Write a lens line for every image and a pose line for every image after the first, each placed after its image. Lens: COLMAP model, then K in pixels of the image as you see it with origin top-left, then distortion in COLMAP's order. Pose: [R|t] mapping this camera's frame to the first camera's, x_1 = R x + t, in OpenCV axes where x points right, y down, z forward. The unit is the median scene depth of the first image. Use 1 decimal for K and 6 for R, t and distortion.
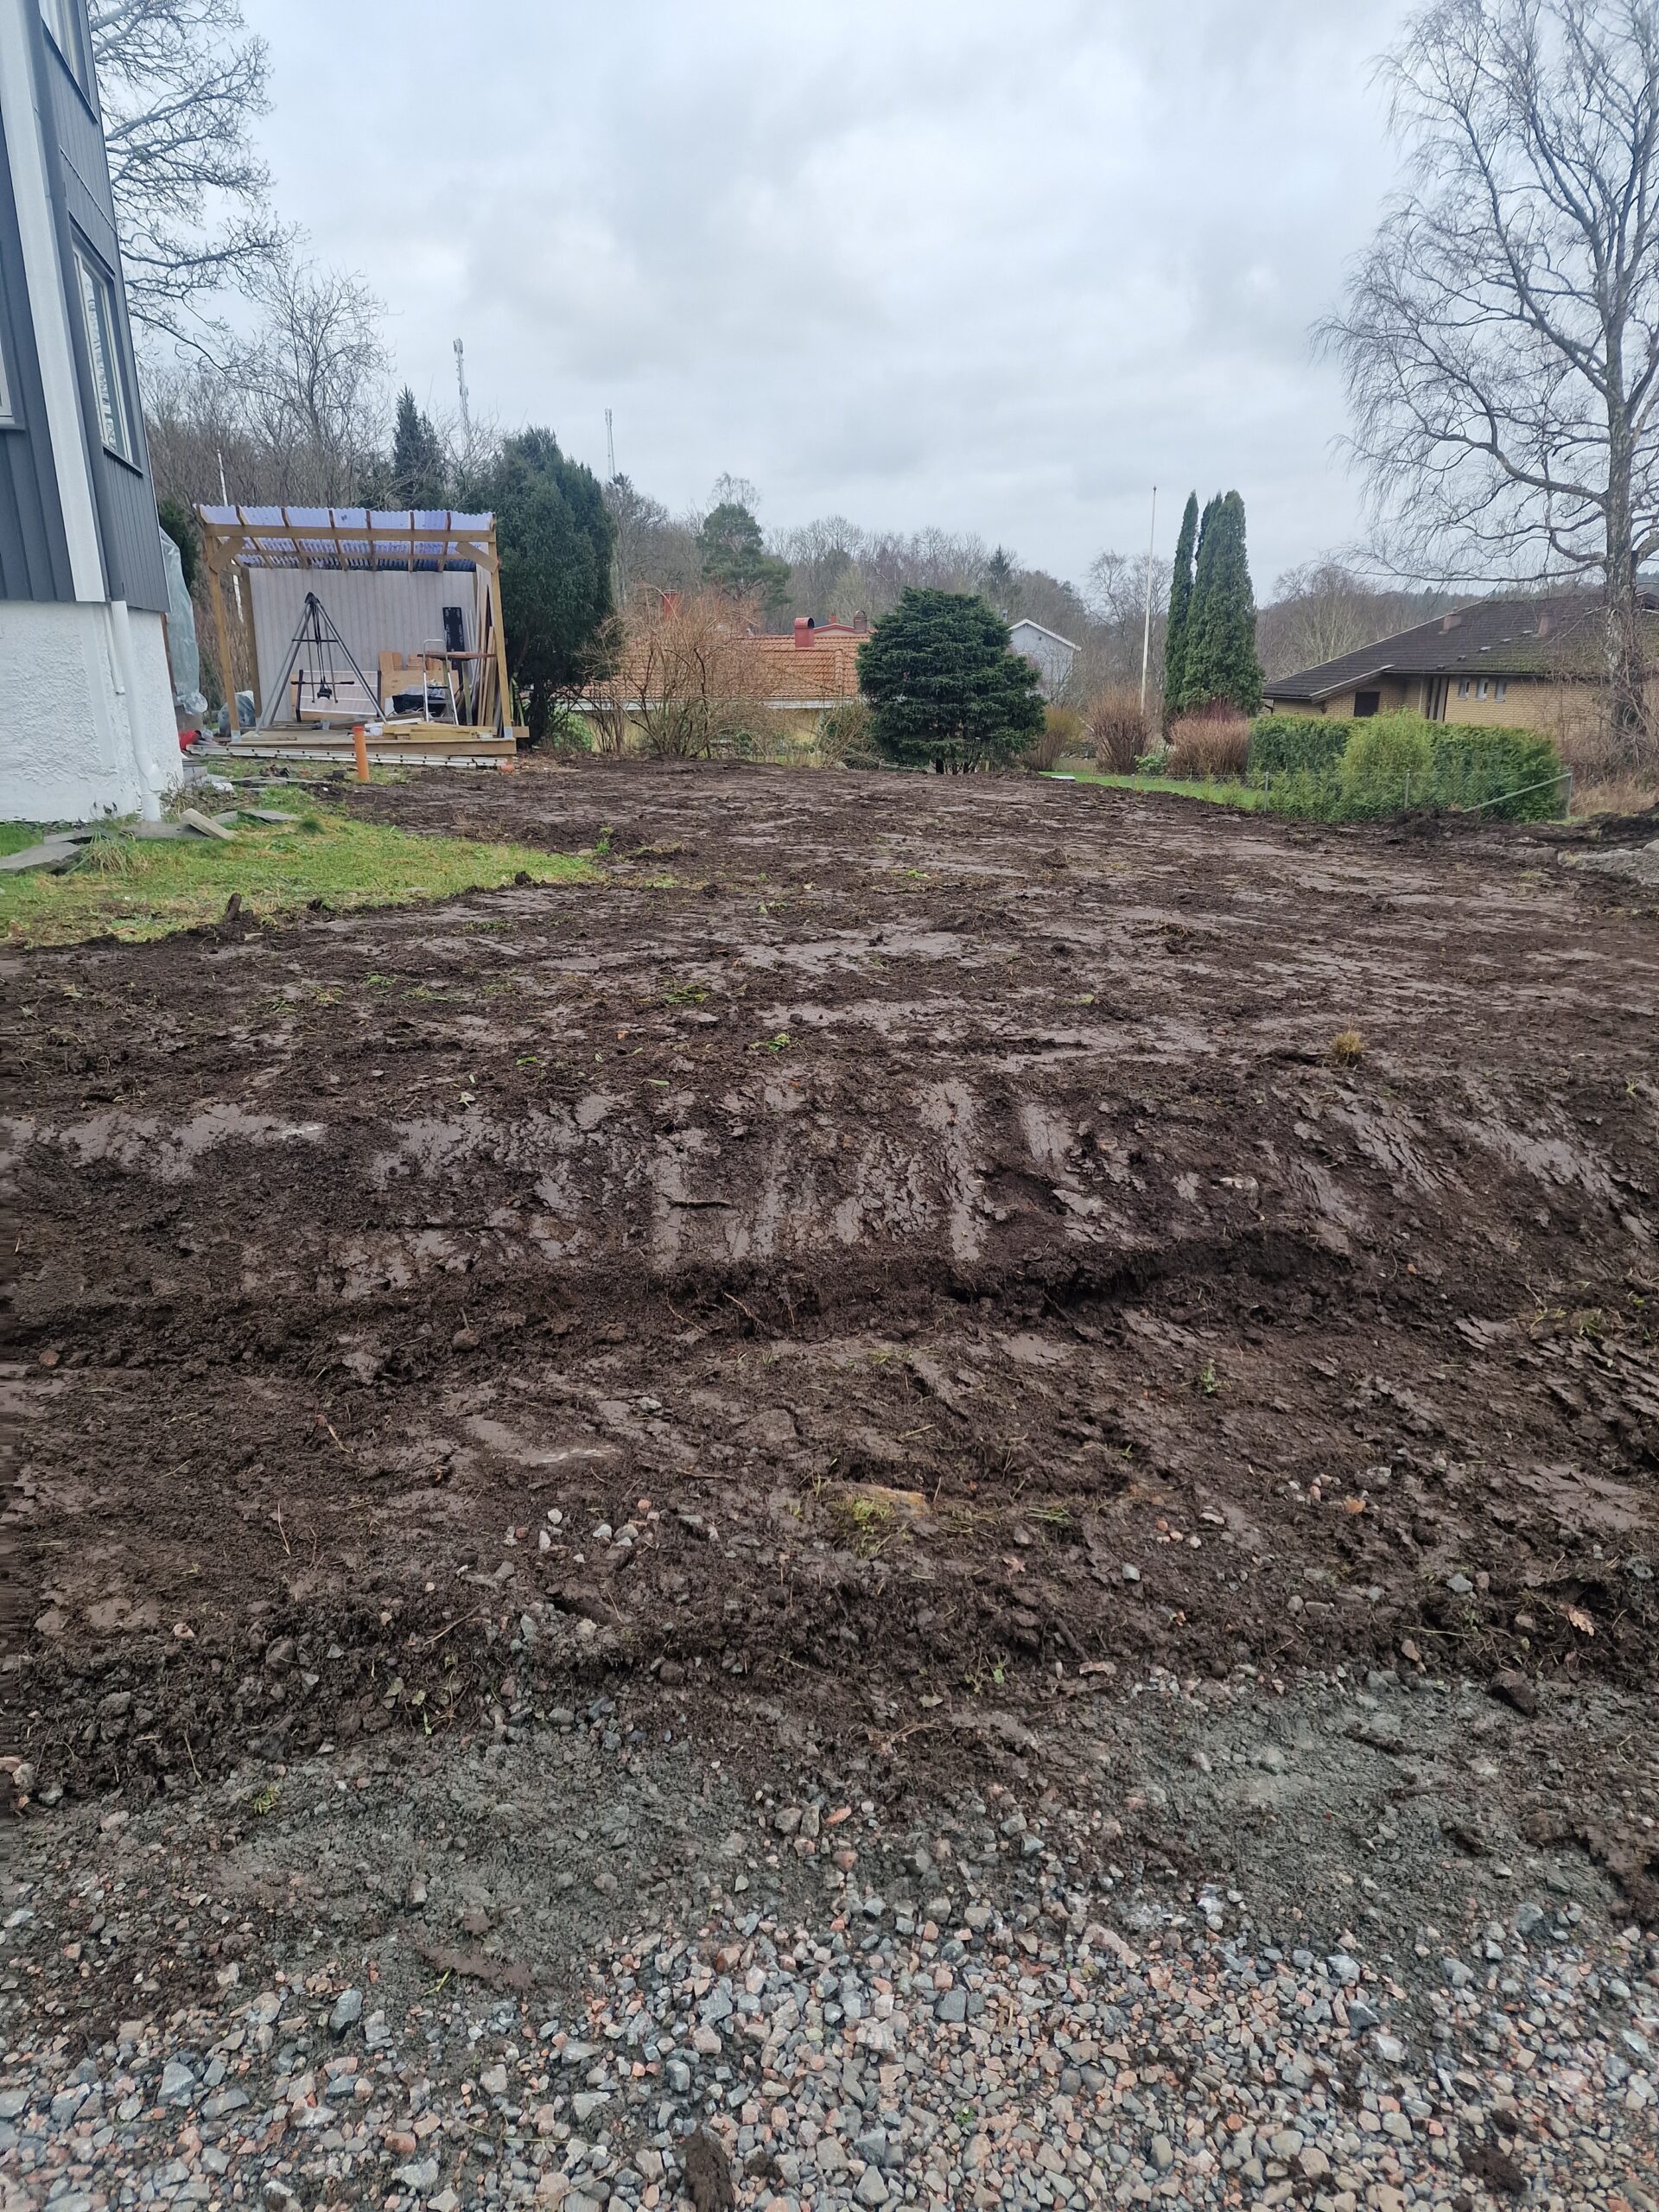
lens RADIAL K [[1471.1, 0, 826.0], [0, 1471.1, 1122.4], [0, 0, 1]] dist [0.062551, -0.050354]
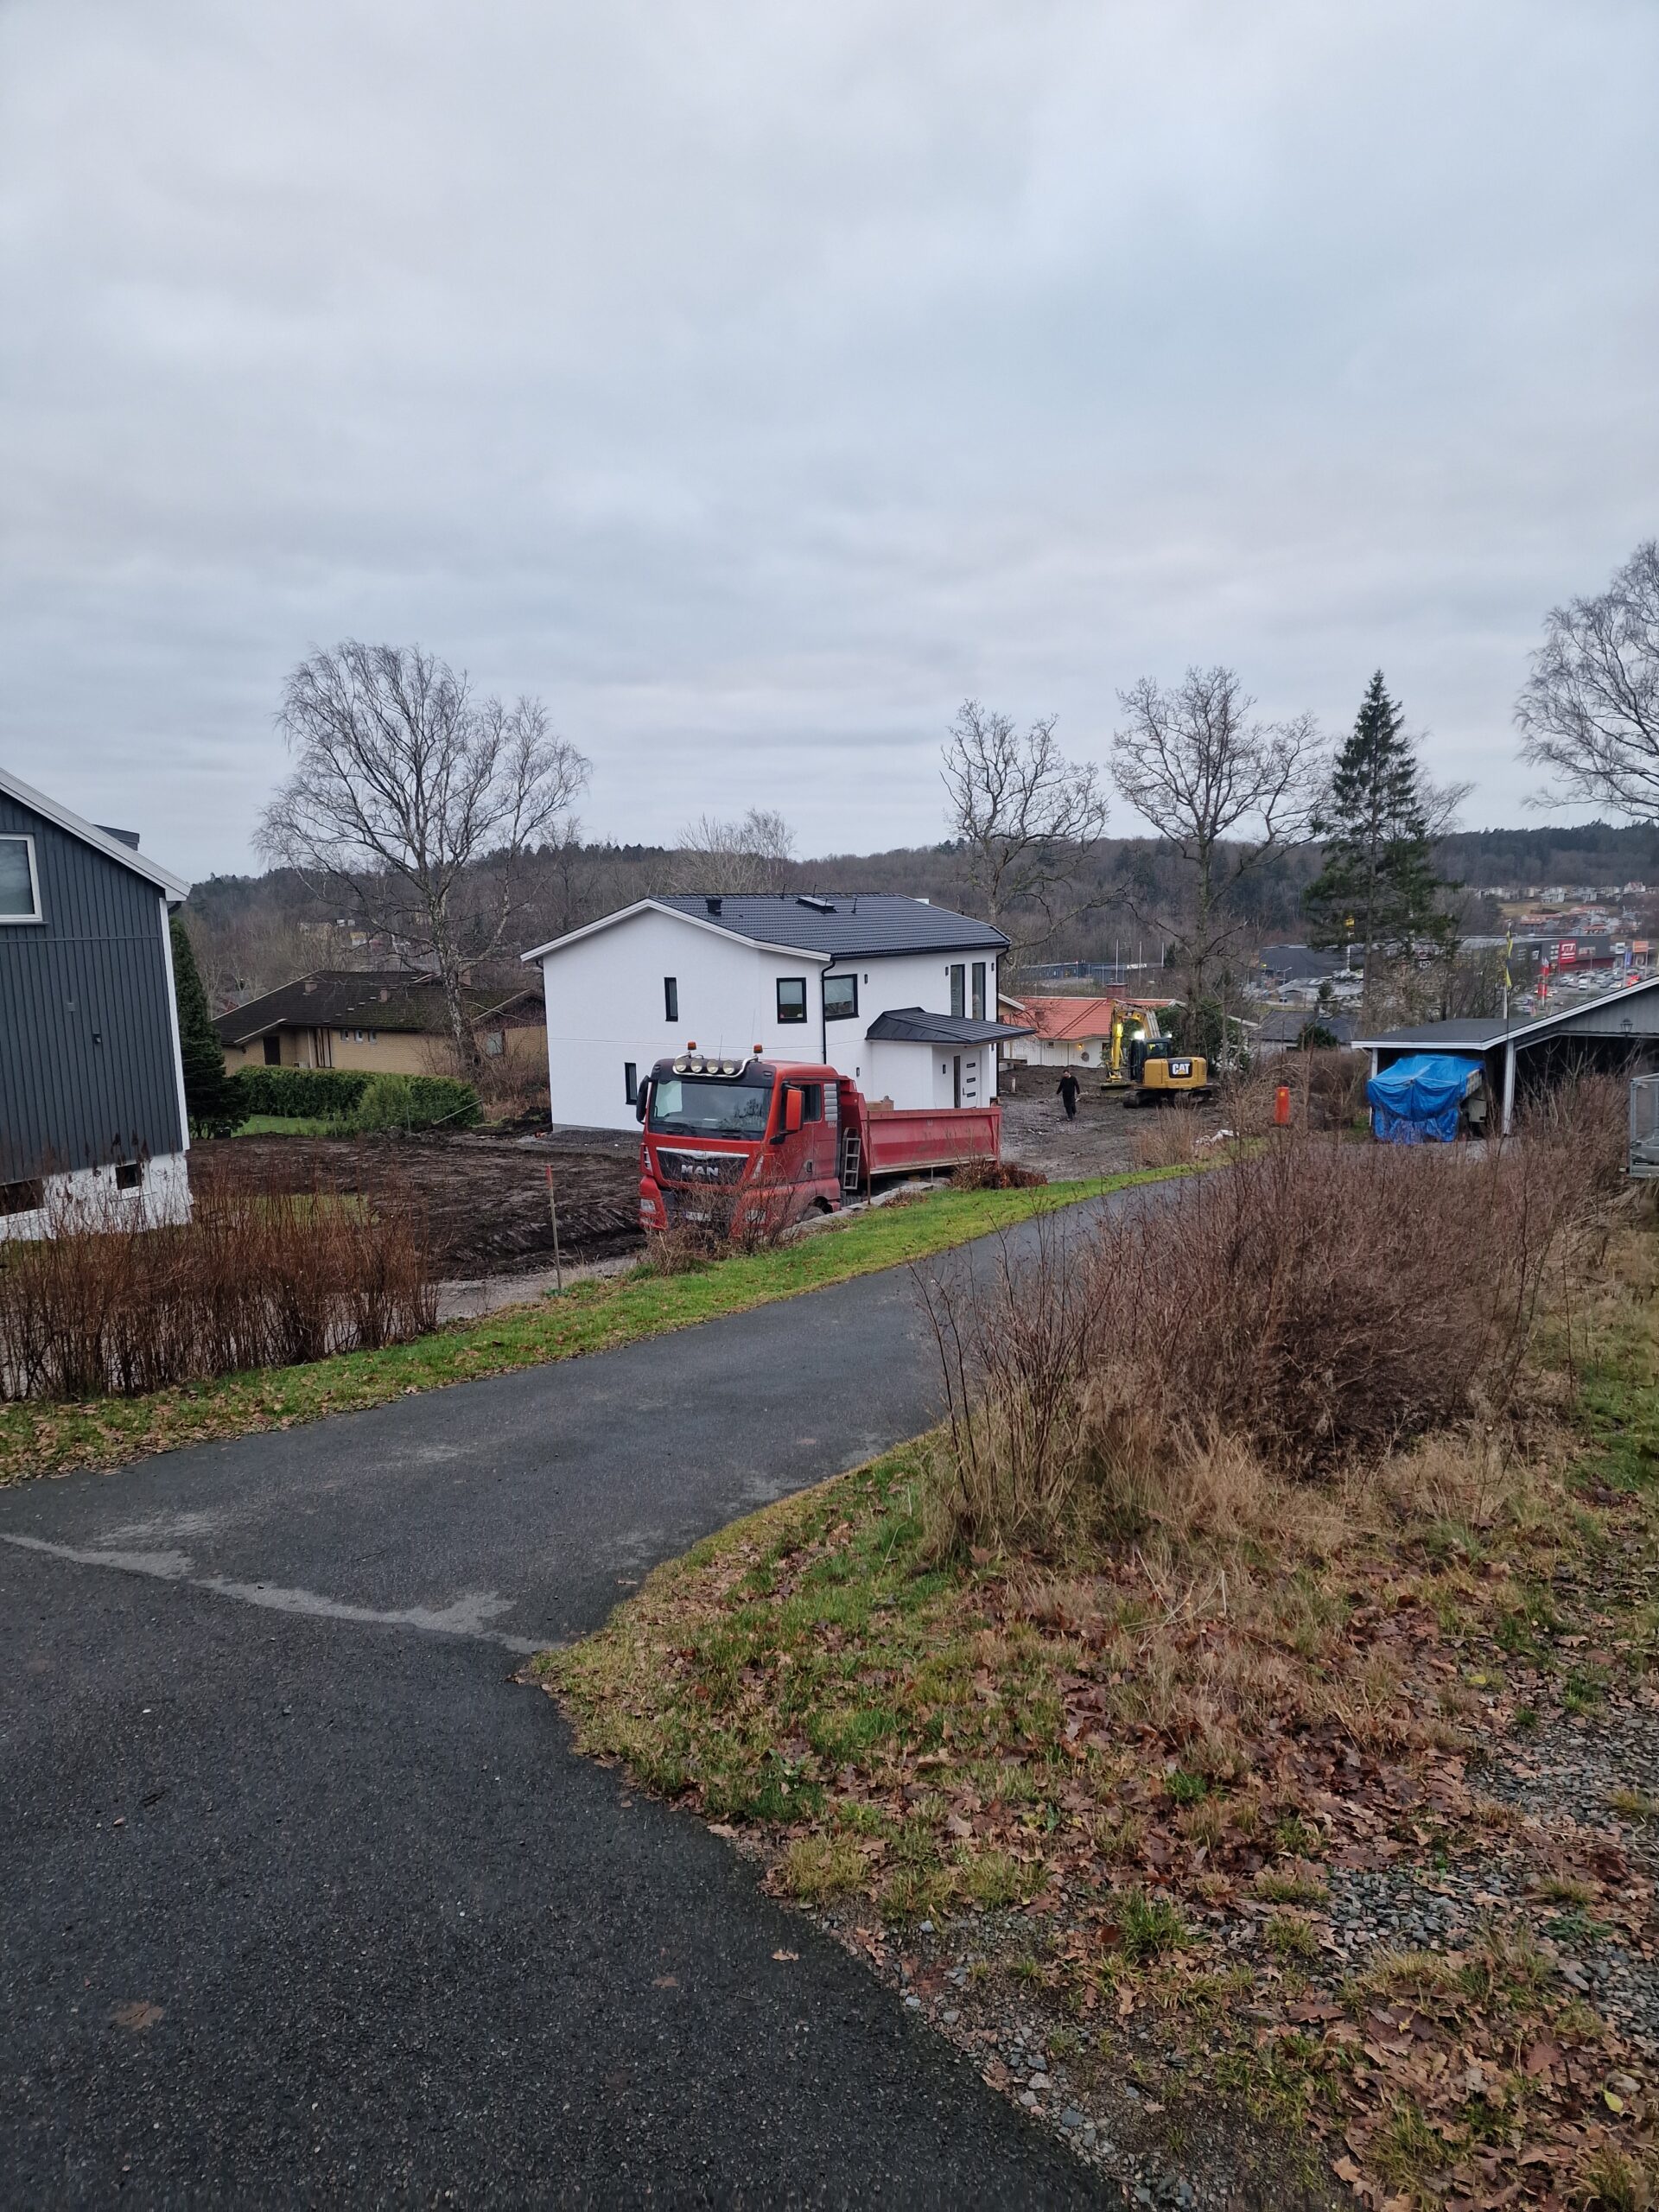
lens RADIAL K [[1471.1, 0, 842.3], [0, 1471.1, 1123.9], [0, 0, 1]] dist [0.062551, -0.050354]
pose [[0.673787, -0.109768, 0.730727, -0.488546], [0.236372, 0.968962, -0.072399, 0.041506], [-0.700099, 0.221504, 0.678820, -0.521949]]
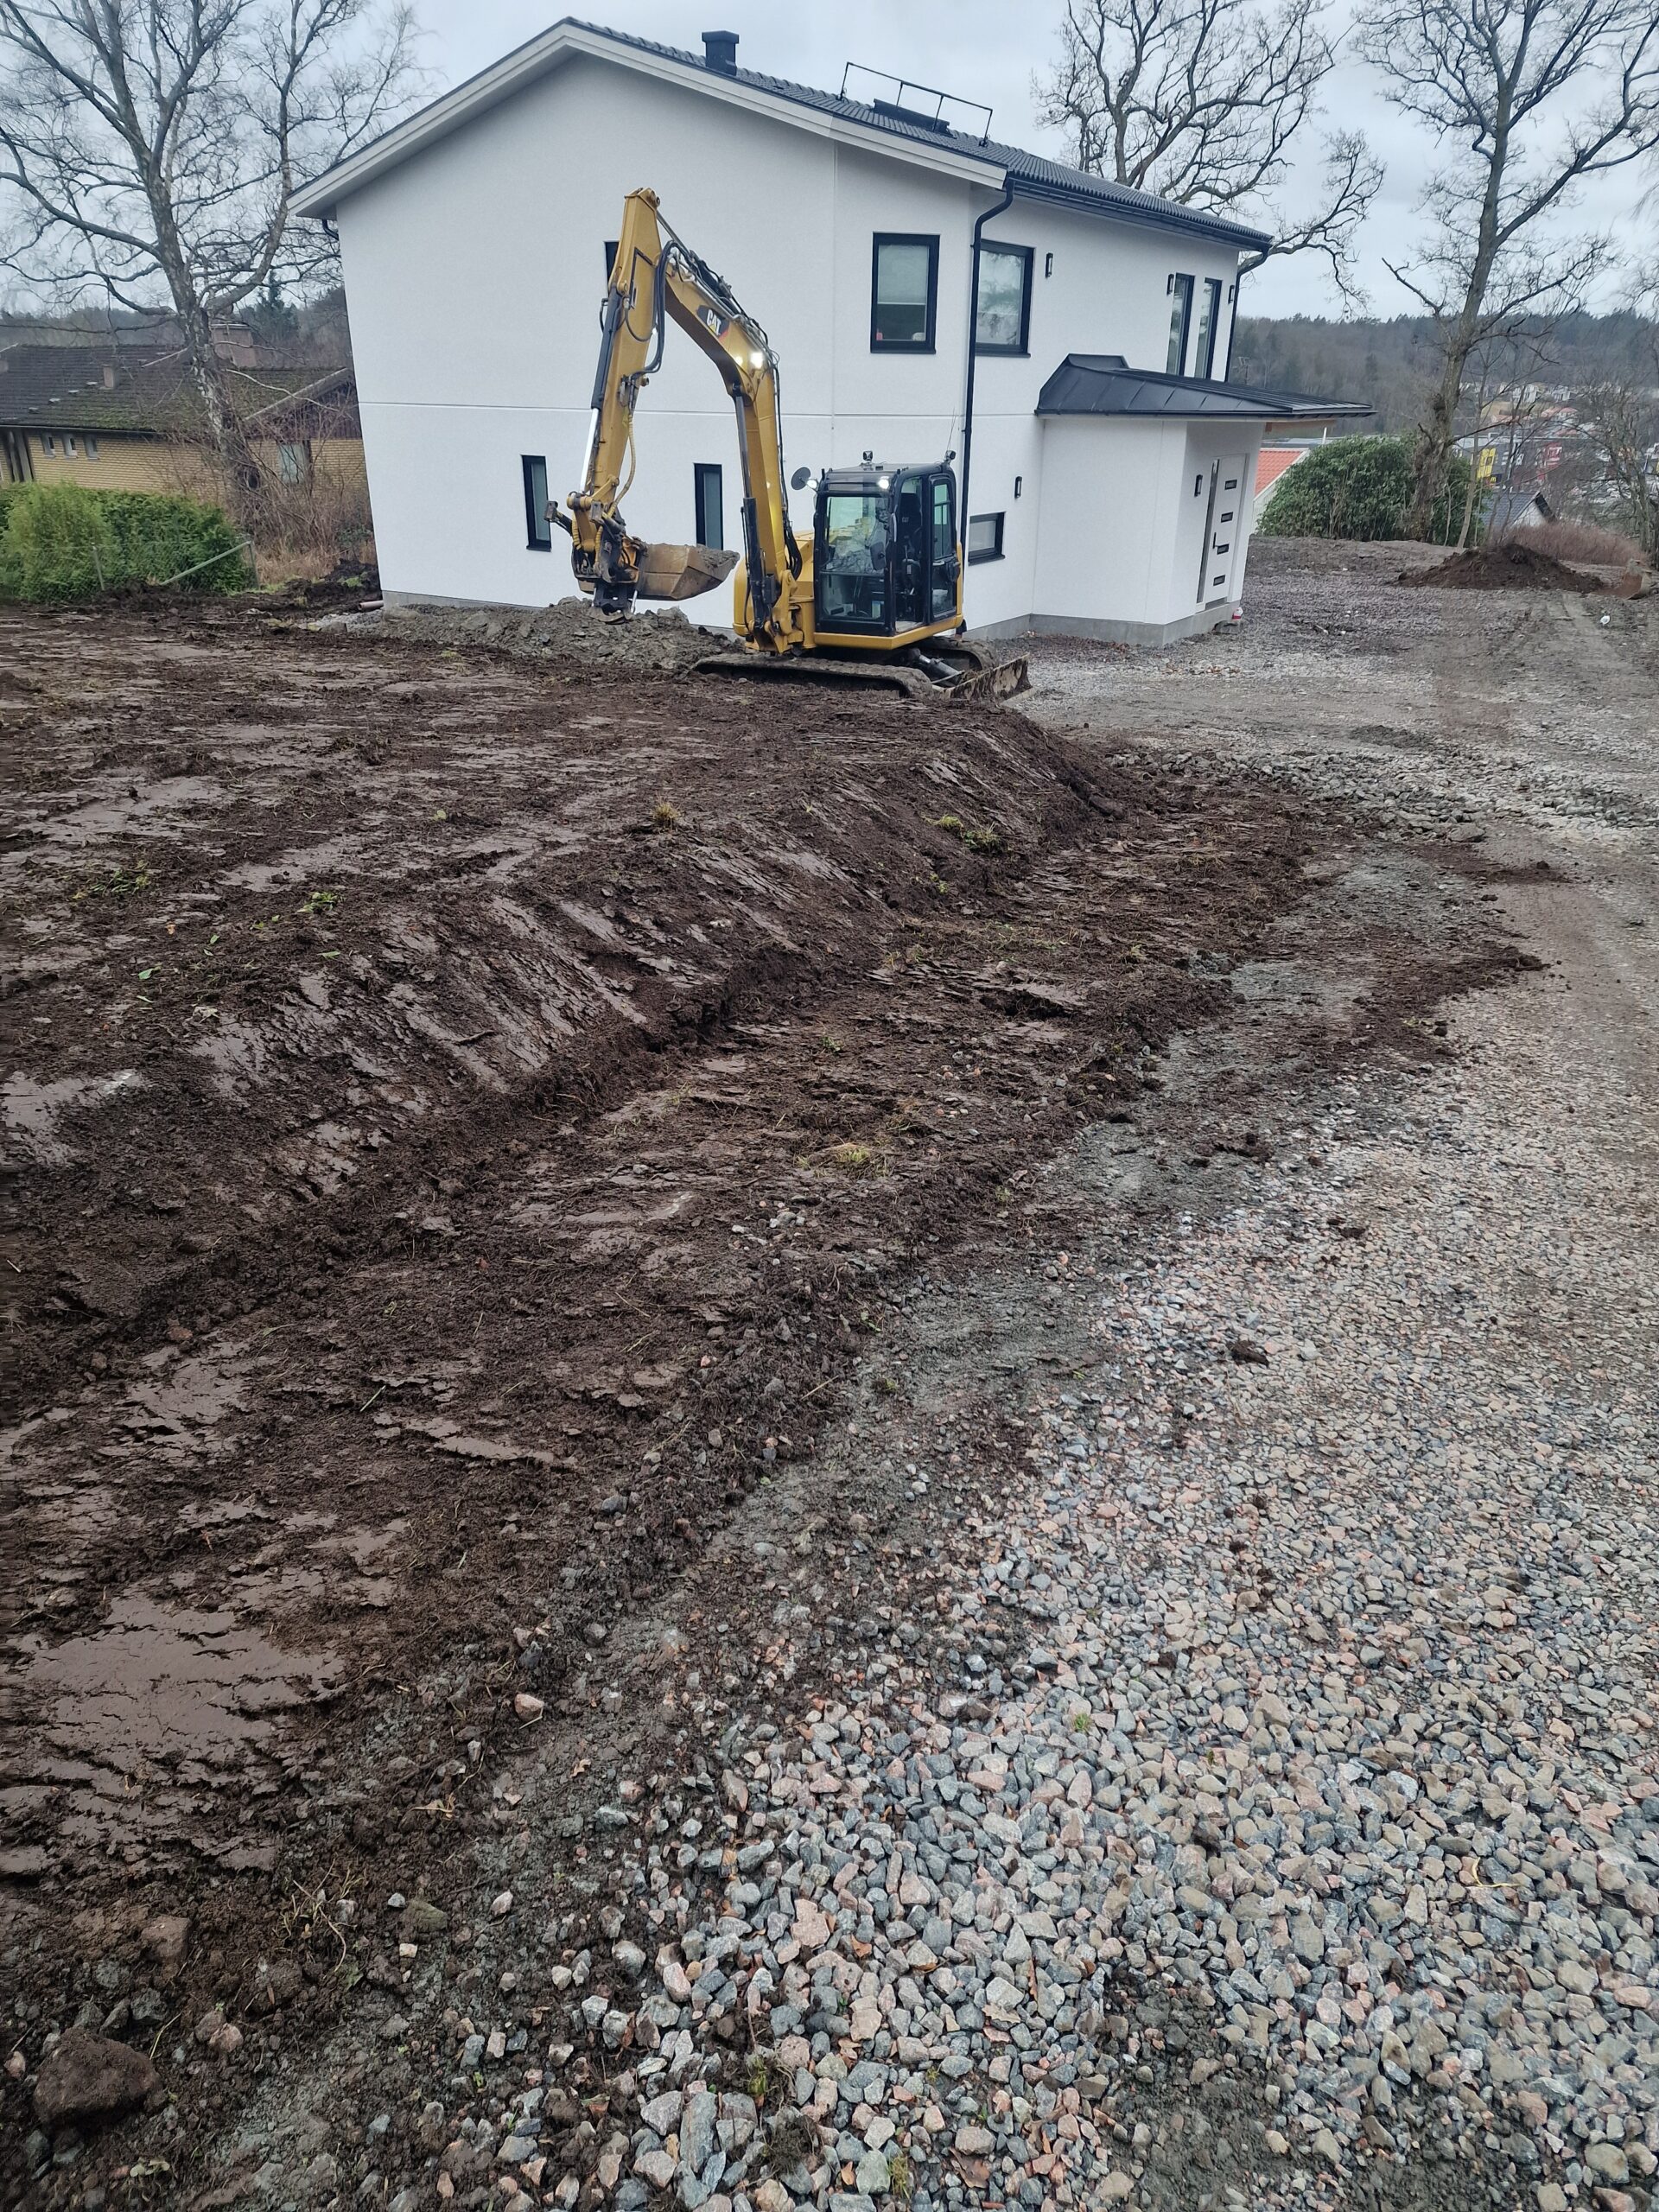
lens RADIAL K [[1471.1, 0, 817.9], [0, 1471.1, 1106.4], [0, 0, 1]] dist [0.062551, -0.050354]
pose [[0.636269, -0.317462, 0.703122, -0.087576], [0.215247, 0.948267, 0.233364, -0.012552], [-0.740831, 0.002863, 0.671685, 0.000471]]
